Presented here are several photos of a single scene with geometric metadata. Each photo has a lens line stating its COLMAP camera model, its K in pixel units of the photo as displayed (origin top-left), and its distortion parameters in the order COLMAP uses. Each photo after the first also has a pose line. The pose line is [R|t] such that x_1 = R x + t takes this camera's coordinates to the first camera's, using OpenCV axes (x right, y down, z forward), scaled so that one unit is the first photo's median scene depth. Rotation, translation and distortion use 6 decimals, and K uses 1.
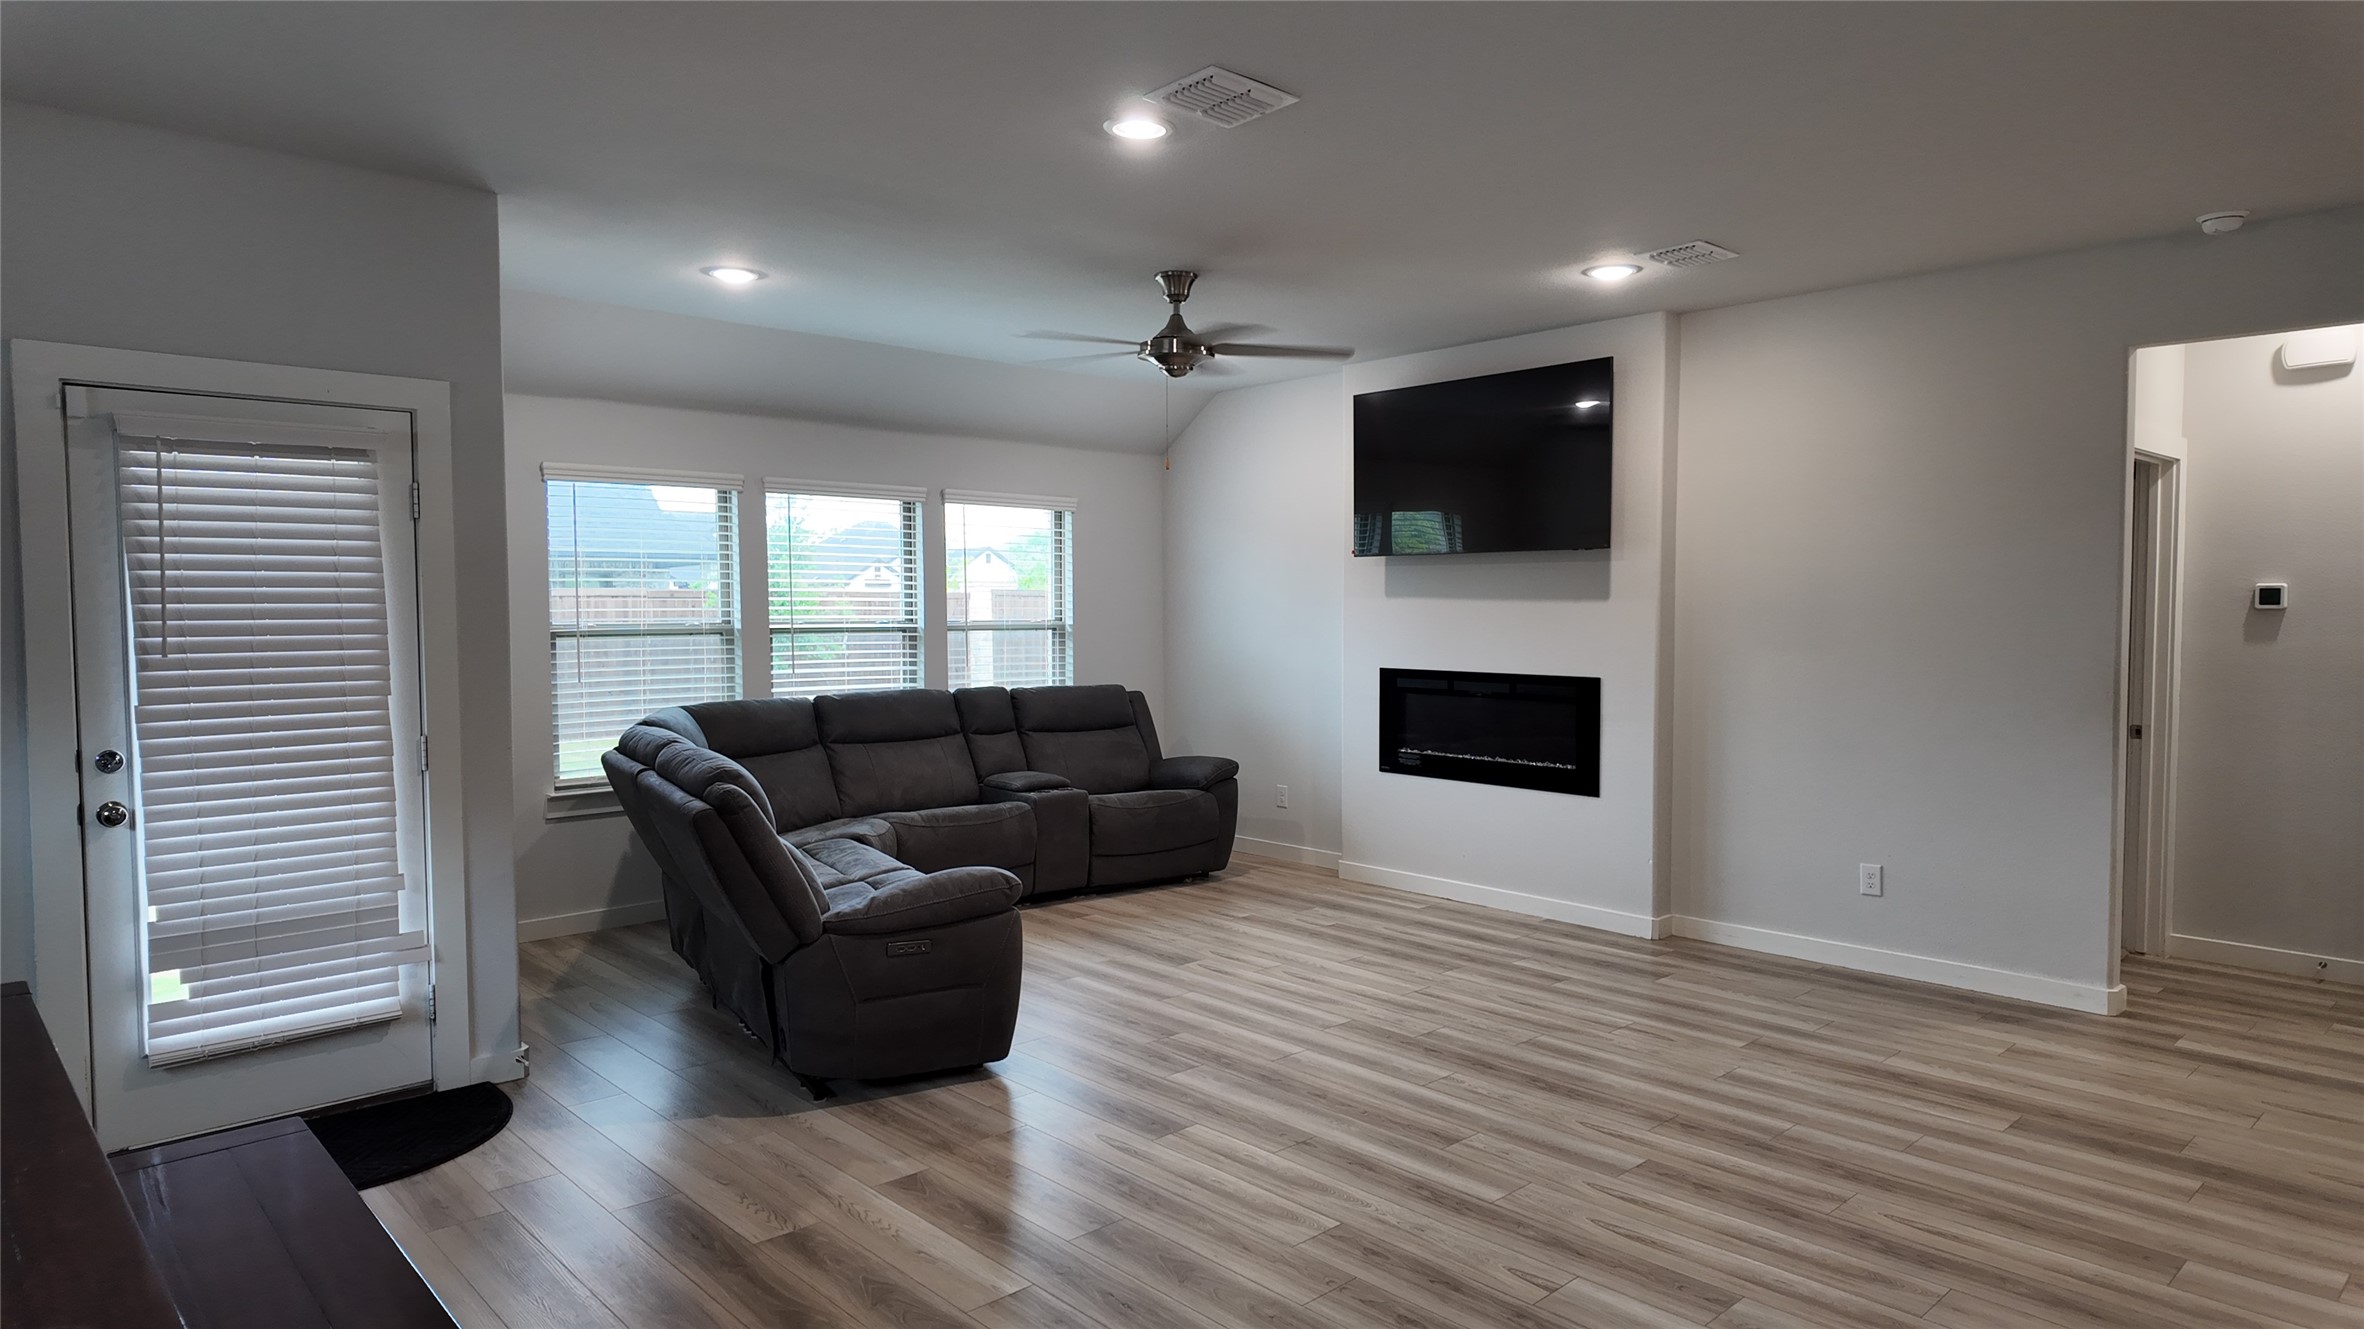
lens RADIAL K [[1418.2, 0, 1191.0], [0, 1418.2, 657.1], [0, 0, 1]] dist [0.021135, -0.014733]
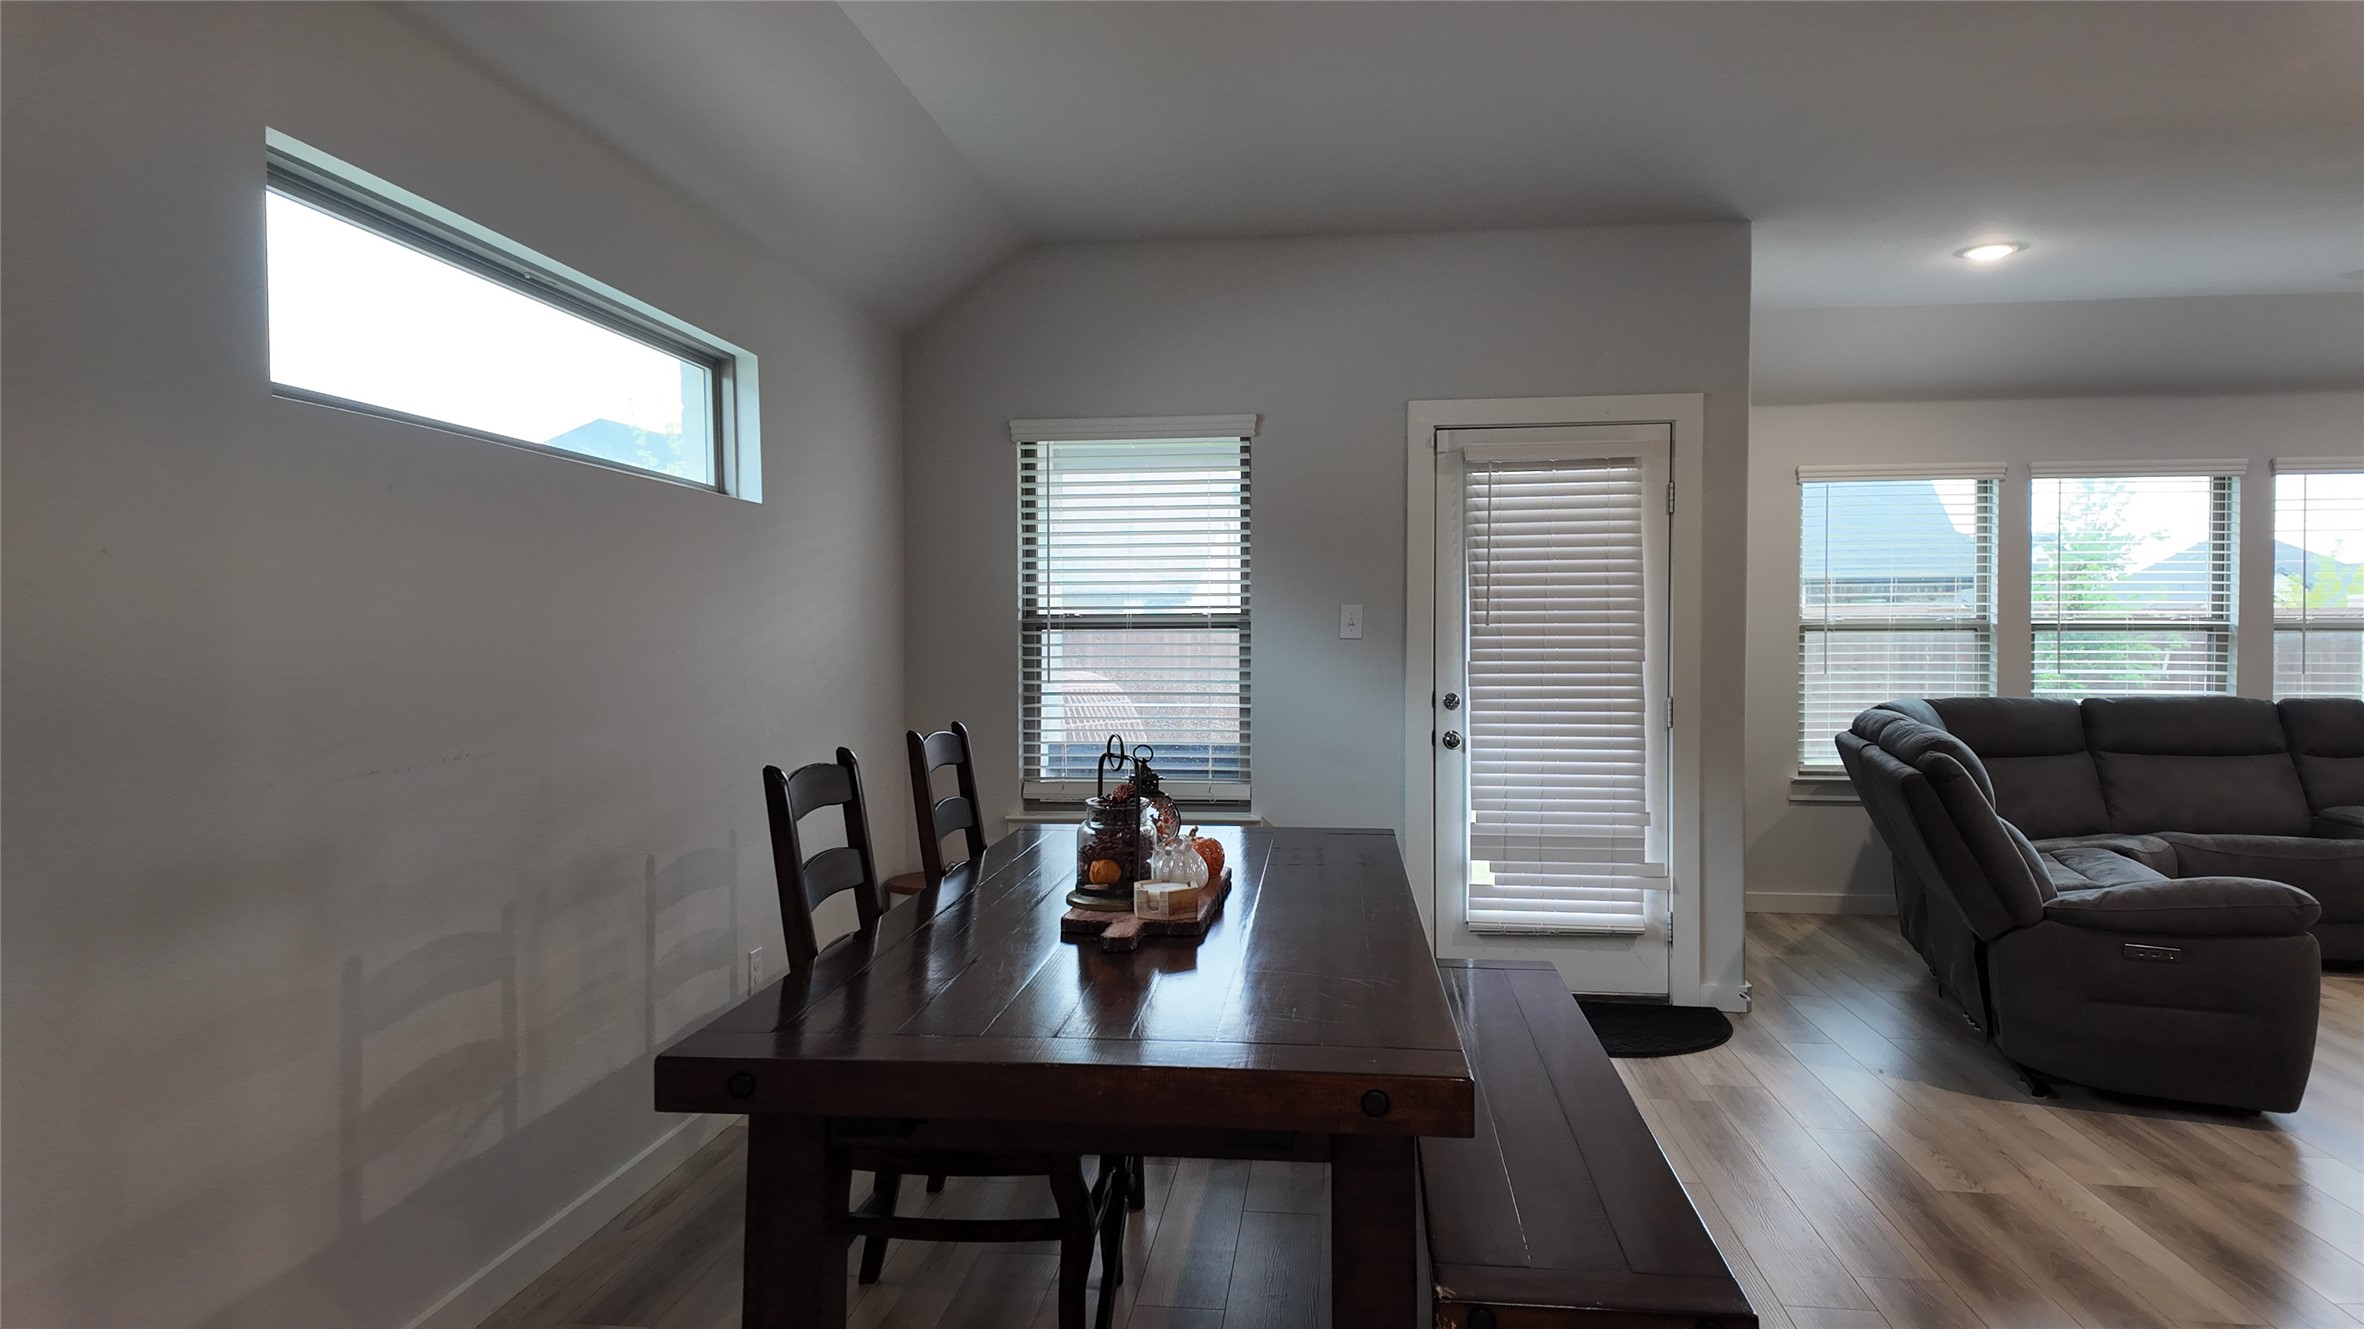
lens RADIAL K [[1418.2, 0, 1185.8], [0, 1418.2, 657.2], [0, 0, 1]] dist [0.021135, -0.014733]
pose [[0.660026, 0.018384, -0.751018, 0.071430], [-0.030017, 0.999548, -0.001913, 0.035067], [0.750643, 0.023806, 0.660279, -0.064489]]
